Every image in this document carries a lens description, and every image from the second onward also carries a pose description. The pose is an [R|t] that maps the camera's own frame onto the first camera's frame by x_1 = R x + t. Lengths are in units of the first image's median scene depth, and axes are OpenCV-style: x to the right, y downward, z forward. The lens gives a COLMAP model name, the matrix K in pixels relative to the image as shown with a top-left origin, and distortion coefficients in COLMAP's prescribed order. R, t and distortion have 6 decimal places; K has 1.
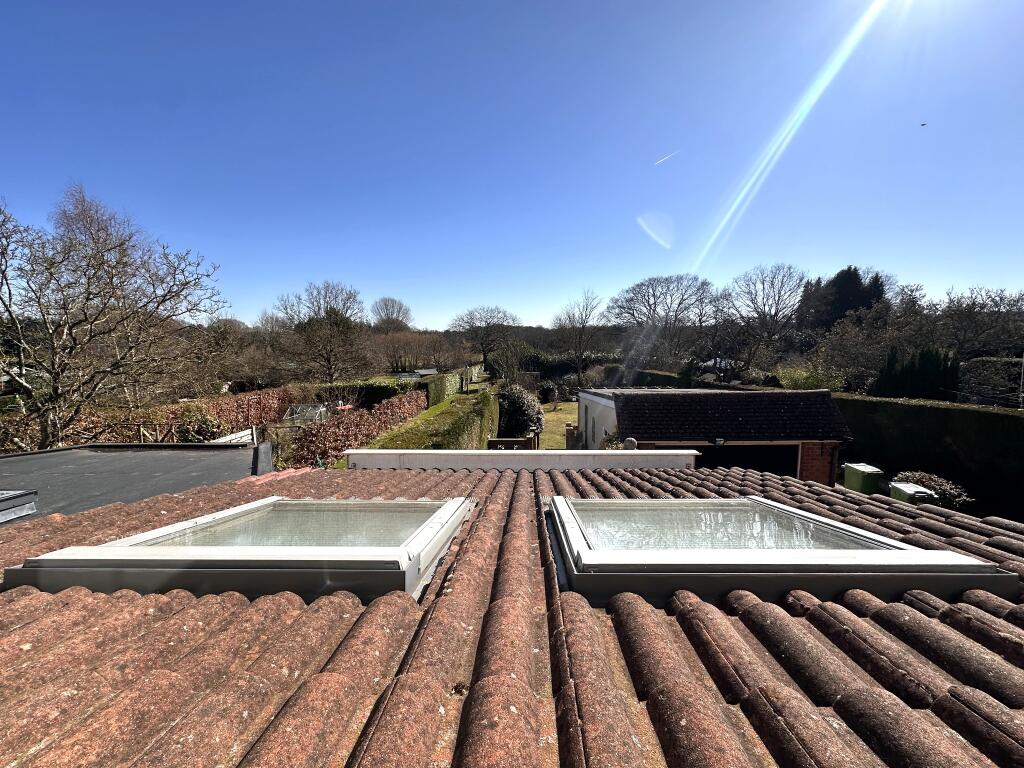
lens RADIAL K [[409.2, 0, 512.9], [0, 409.2, 385.4], [0, 0, 1]] dist [-0.005675, 0.000731]
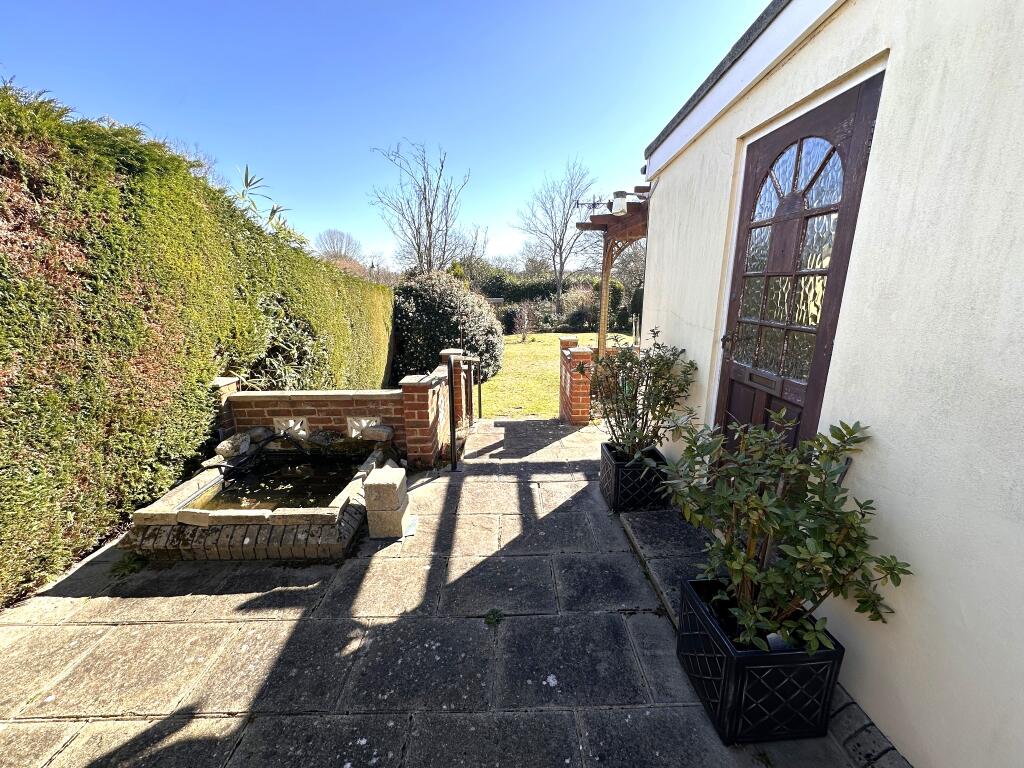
lens RADIAL K [[409.2, 0, 512.3], [0, 409.2, 393.8], [0, 0, 1]] dist [-0.005675, 0.000731]
pose [[0.997092, -0.014602, 0.074797, 0.012197], [0.003544, 0.989296, 0.145881, 0.015957], [-0.076127, -0.145191, 0.986471, 0.124495]]
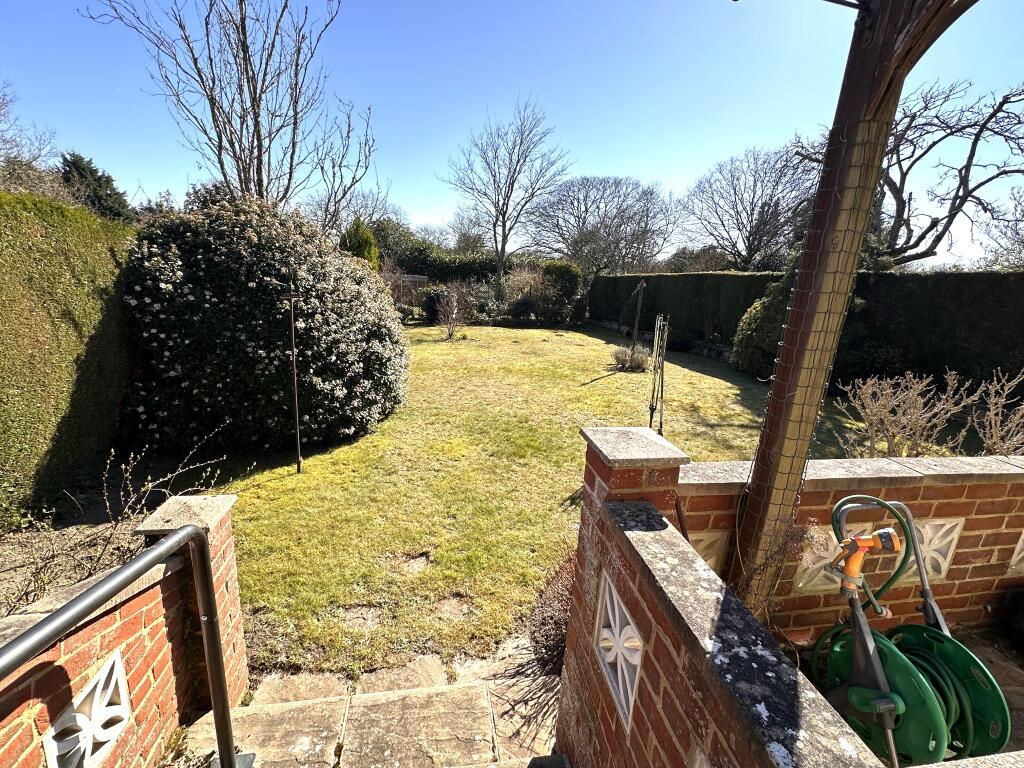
lens RADIAL K [[458.3, 0, 517.7], [0, 458.3, 377.7], [0, 0, 1]] dist [-0.001189, 0.000061]
pose [[0.969384, 0.019755, 0.244752, 0.017869], [-0.050230, 0.991634, 0.118906, 0.013208], [-0.240356, -0.127560, 0.962267, 0.171145]]
